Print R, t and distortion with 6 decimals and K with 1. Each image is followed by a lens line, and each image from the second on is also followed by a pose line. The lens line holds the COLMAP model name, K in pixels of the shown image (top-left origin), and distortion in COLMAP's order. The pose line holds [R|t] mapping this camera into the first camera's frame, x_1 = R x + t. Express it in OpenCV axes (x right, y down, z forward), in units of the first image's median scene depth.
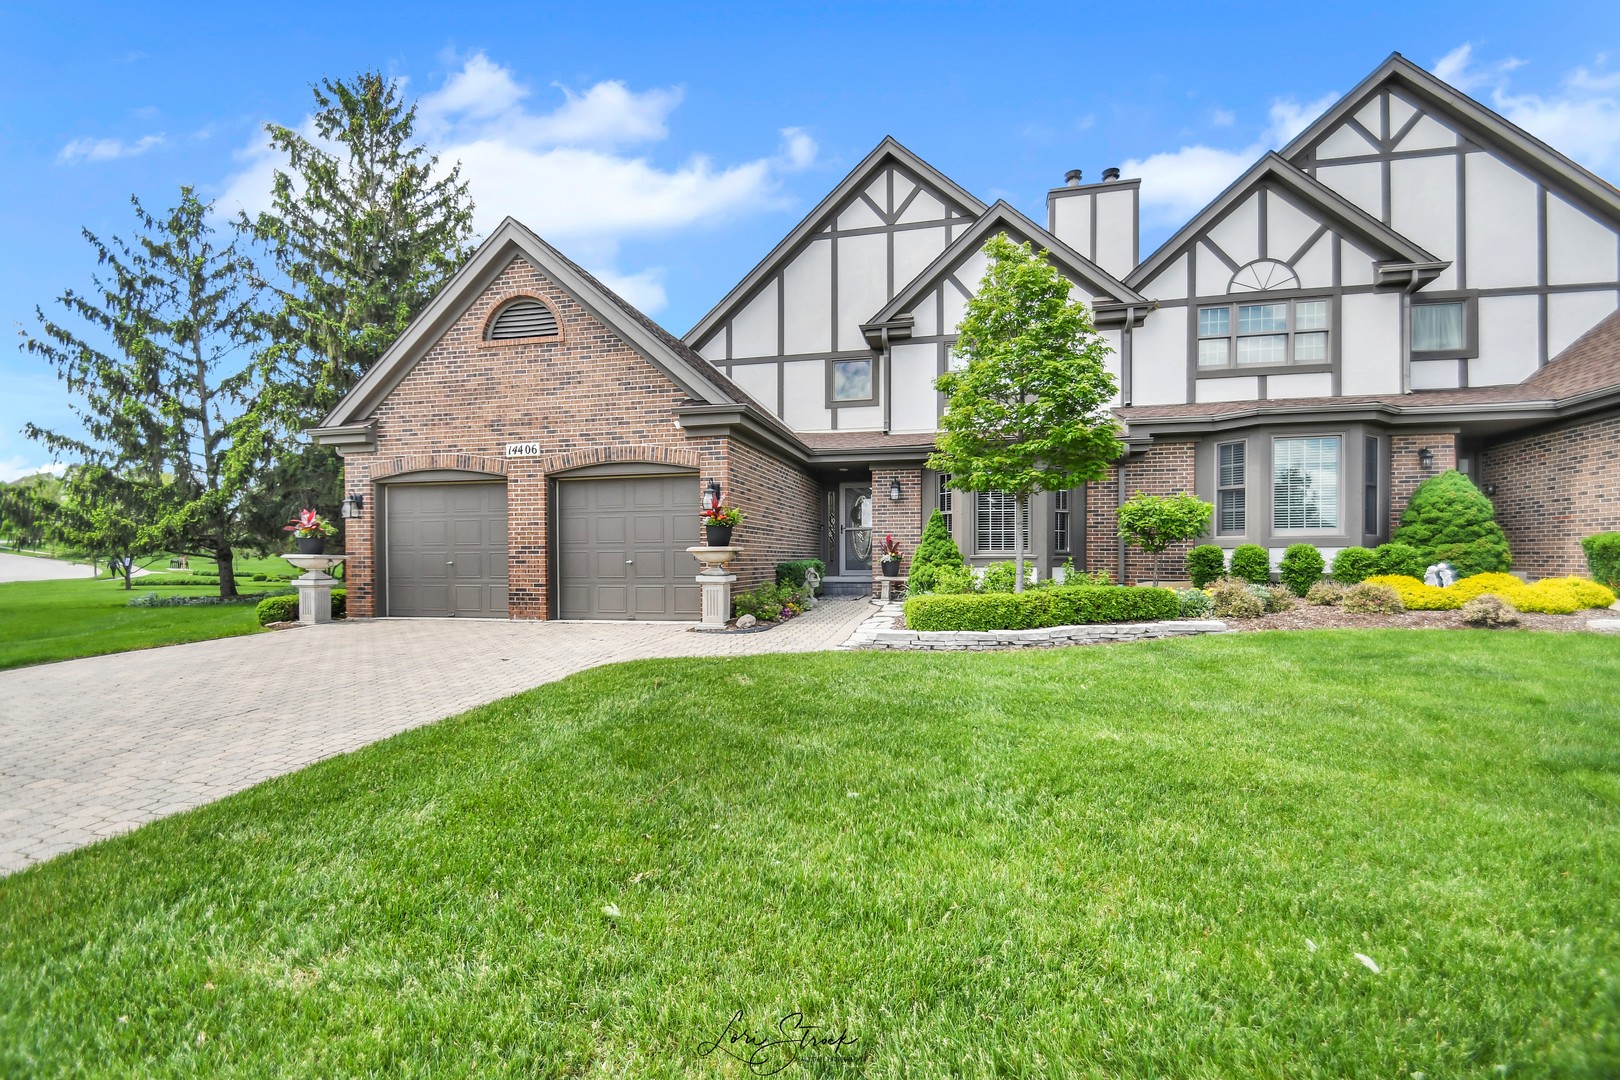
lens RADIAL K [[719.8, 0, 799.3], [0, 719.8, 571.7], [0, 0, 1]] dist [0.009140, -0.012672]
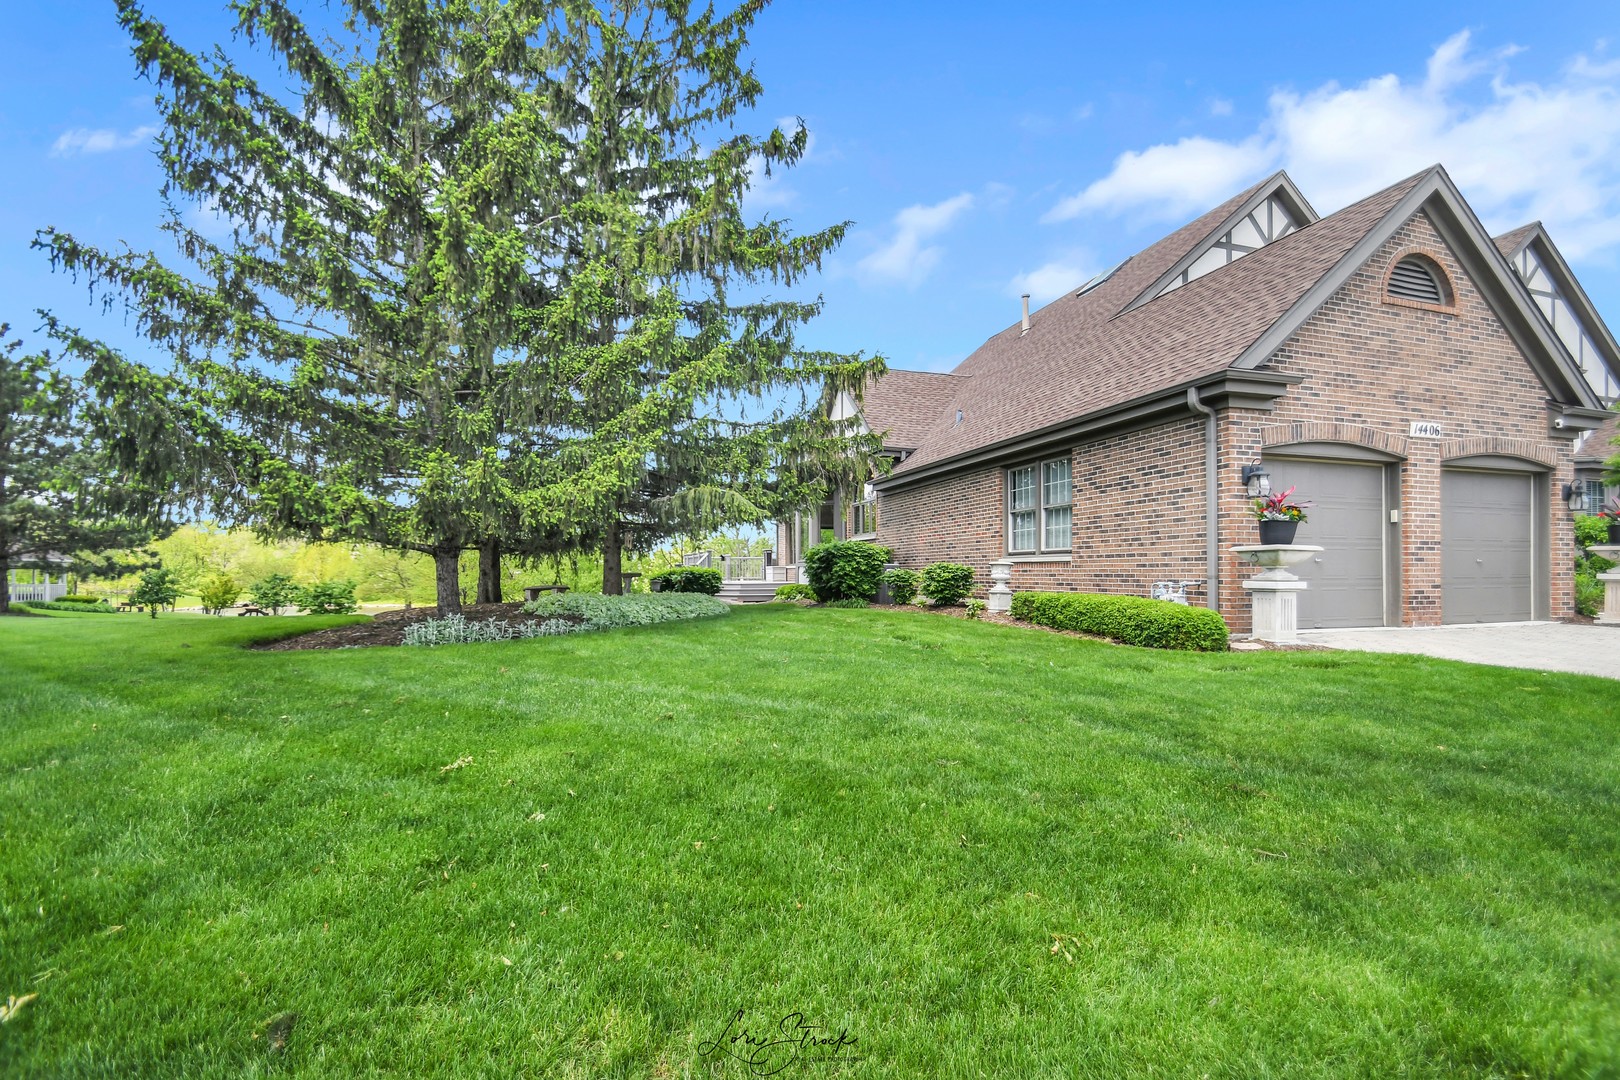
lens RADIAL K [[719.8, 0, 799.3], [0, 719.8, 571.7], [0, 0, 1]] dist [0.009140, -0.012672]
pose [[0.850040, -0.001050, 0.526718, -1.468585], [0.008748, 0.999888, -0.012125, 0.004842], [-0.526646, 0.014915, 0.849954, 0.660016]]
